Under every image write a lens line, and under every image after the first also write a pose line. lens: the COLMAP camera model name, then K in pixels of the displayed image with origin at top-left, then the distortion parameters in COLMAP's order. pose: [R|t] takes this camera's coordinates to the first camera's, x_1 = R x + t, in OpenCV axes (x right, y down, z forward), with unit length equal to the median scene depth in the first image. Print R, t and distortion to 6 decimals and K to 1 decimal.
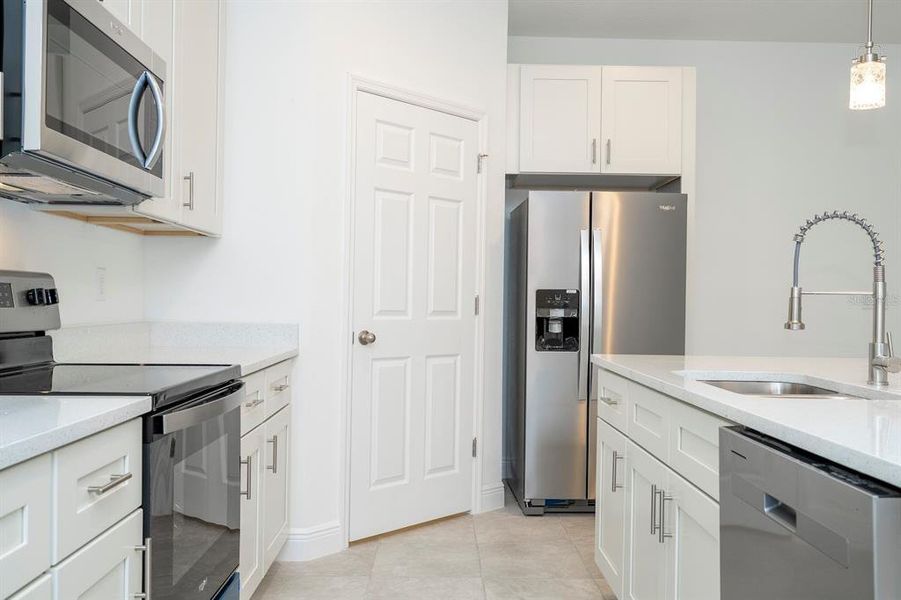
lens RADIAL K [[795.5, 0, 456.1], [0, 795.5, 299.3], [0, 0, 1]] dist [0.007150, 0.000076]
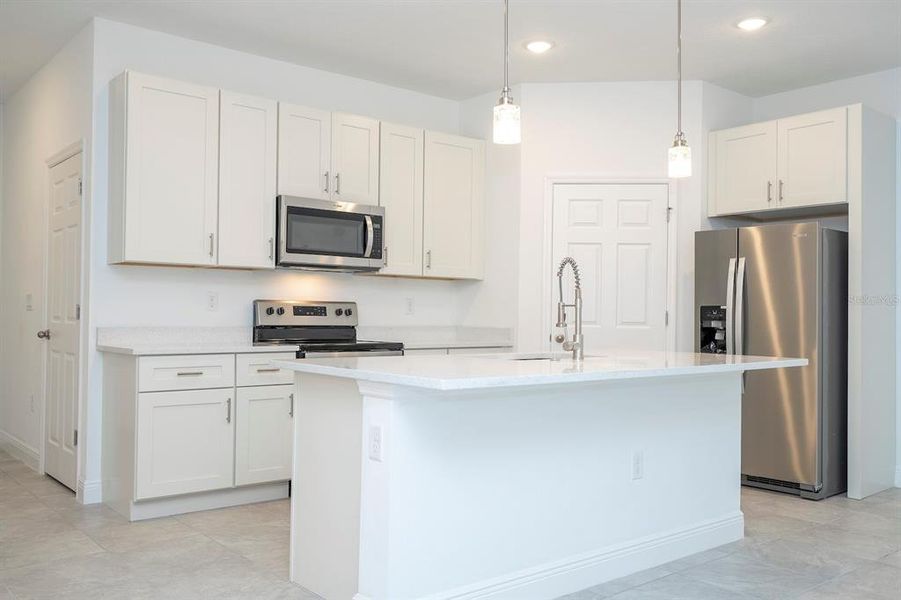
lens RADIAL K [[795.5, 0, 450.4], [0, 795.5, 302.8], [0, 0, 1]] dist [0.007150, 0.000076]
pose [[0.621258, -0.018431, -0.783389, 1.076438], [-0.001937, 0.999684, -0.025056, 0.019588], [0.783604, 0.017084, 0.621026, -0.172023]]
